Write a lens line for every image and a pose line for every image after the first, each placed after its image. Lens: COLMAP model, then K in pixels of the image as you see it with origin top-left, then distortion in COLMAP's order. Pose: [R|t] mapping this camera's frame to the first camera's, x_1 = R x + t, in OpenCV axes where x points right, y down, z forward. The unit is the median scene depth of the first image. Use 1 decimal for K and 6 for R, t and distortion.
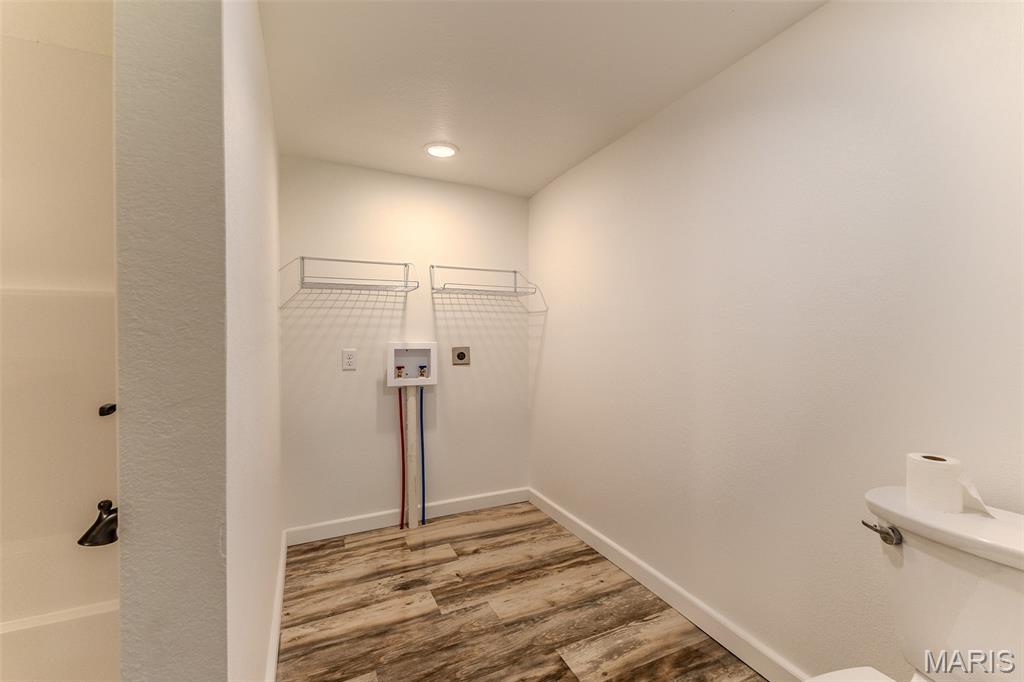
lens RADIAL K [[439.3, 0, 512.6], [0, 439.3, 340.1], [0, 0, 1]] dist [0.007746, -0.001720]
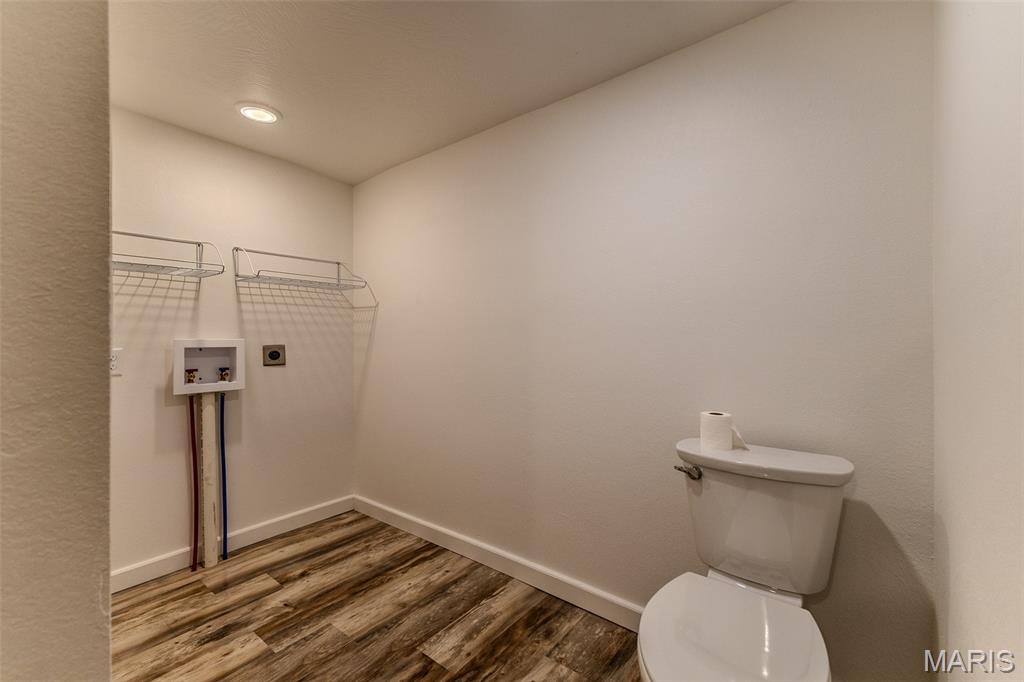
lens RADIAL K [[439.3, 0, 513.3], [0, 439.3, 341.3], [0, 0, 1]] dist [0.007746, -0.001720]
pose [[0.893858, -0.006001, 0.448310, -0.103924], [0.006346, 0.999980, 0.000731, 0.013235], [-0.448306, 0.002192, 0.893878, 0.015995]]
